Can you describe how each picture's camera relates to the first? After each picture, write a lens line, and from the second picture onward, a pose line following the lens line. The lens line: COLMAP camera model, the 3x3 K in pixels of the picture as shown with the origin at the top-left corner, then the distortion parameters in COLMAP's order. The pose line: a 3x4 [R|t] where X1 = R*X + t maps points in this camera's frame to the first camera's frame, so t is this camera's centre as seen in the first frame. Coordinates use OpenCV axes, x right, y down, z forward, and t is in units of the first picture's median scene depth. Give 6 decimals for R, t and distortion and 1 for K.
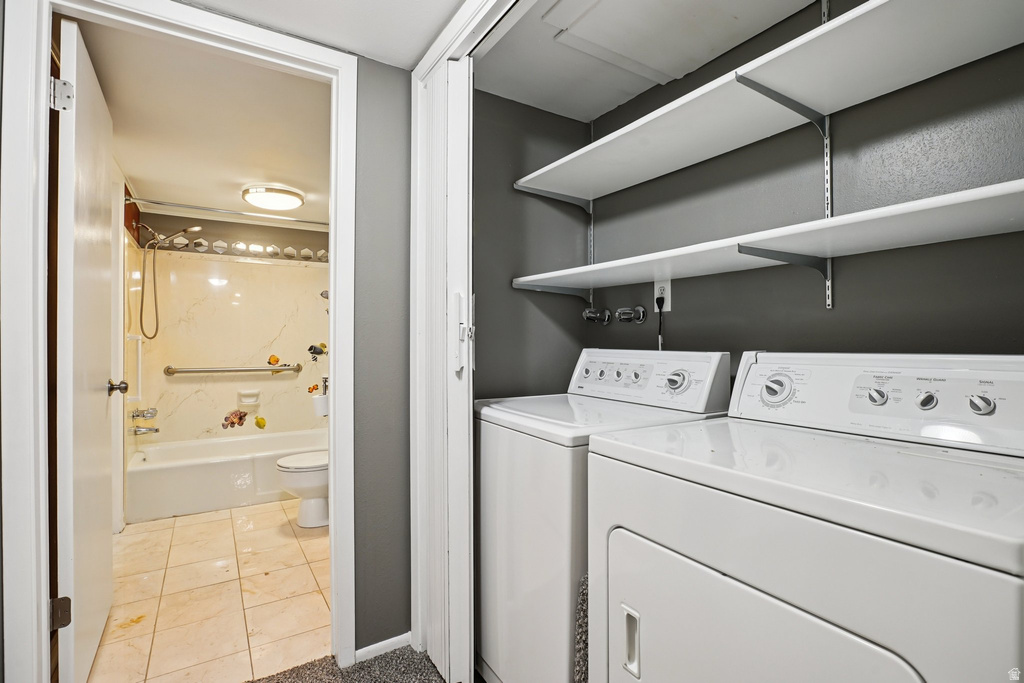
lens RADIAL K [[471.9, 0, 501.0], [0, 471.9, 338.3], [0, 0, 1]] dist [-0.021282, 0.000242]
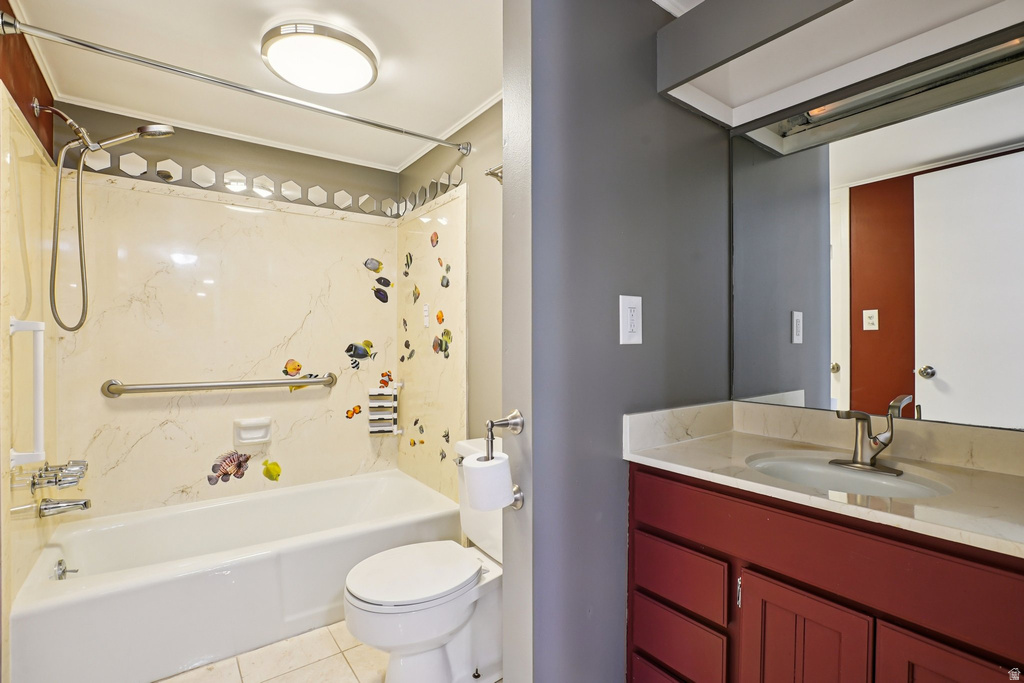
lens RADIAL K [[477.2, 0, 512.0], [0, 477.2, 341.5], [0, 0, 1]] dist [-0.034245, 0.011944]
pose [[0.996533, 0.001257, 0.083185, -0.259920], [-0.002084, 0.999949, 0.009856, 0.005704], [-0.083168, -0.009995, 0.996485, 0.374170]]
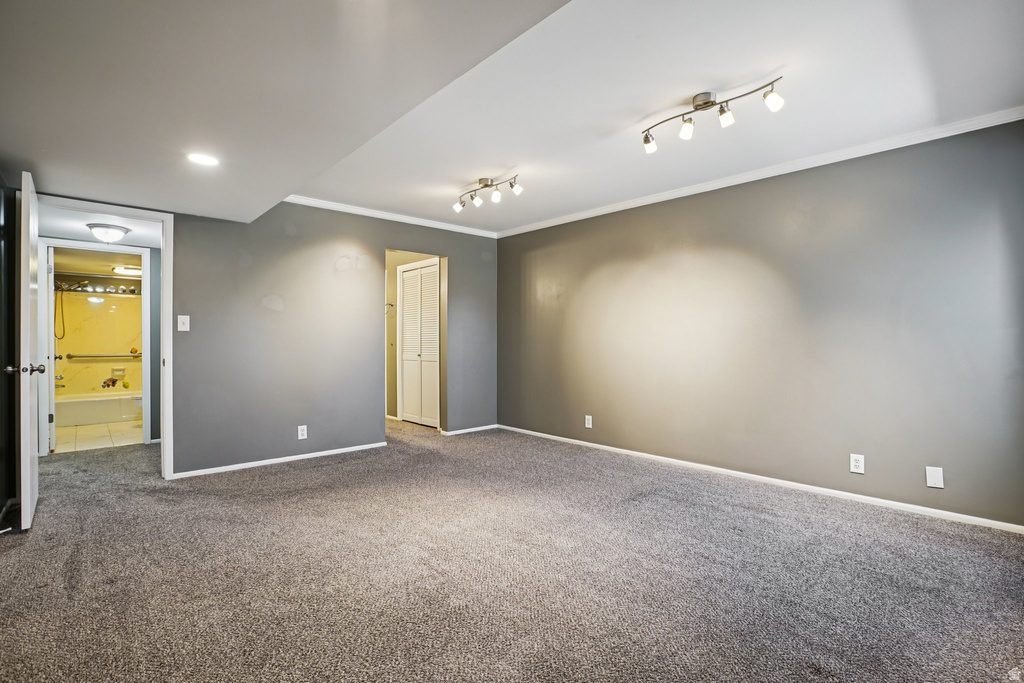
lens RADIAL K [[477.2, 0, 512.0], [0, 477.2, 341.5], [0, 0, 1]] dist [-0.034245, 0.011944]
pose [[0.982668, -0.001361, 0.185370, 0.635051], [-0.000465, 0.999952, 0.009803, -0.007707], [-0.185374, -0.009719, 0.982620, -1.083636]]
